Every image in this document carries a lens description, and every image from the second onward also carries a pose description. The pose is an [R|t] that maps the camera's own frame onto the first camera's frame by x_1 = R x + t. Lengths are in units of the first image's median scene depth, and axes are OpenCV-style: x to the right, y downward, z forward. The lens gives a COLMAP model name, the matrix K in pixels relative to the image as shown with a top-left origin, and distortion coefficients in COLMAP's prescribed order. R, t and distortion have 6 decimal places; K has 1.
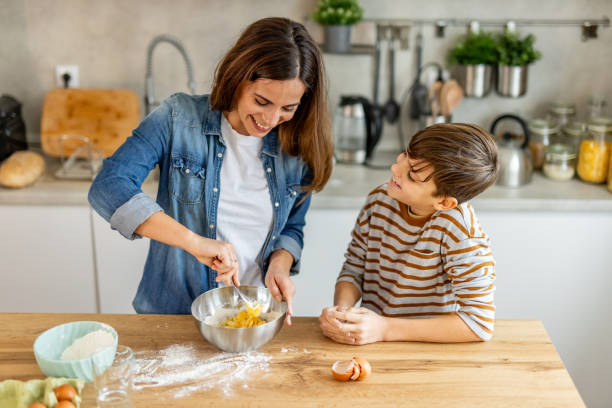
lens RADIAL K [[872.1, 0, 304.2], [0, 872.1, 201.6], [0, 0, 1]] dist [0.010034, 0.000000]
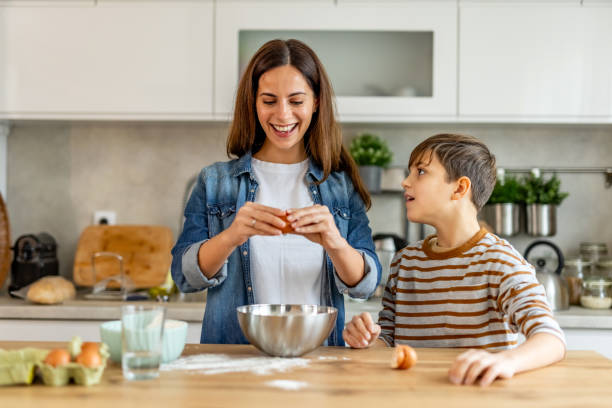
lens RADIAL K [[872.1, 0, 307.1], [0, 872.1, 199.7], [0, 0, 1]] dist [0.010034, 0.000000]
pose [[0.999748, 0.008699, -0.020672, -0.013110], [-0.015337, 0.937691, -0.347131, 0.201042], [0.016364, 0.347361, 0.937589, 0.036609]]
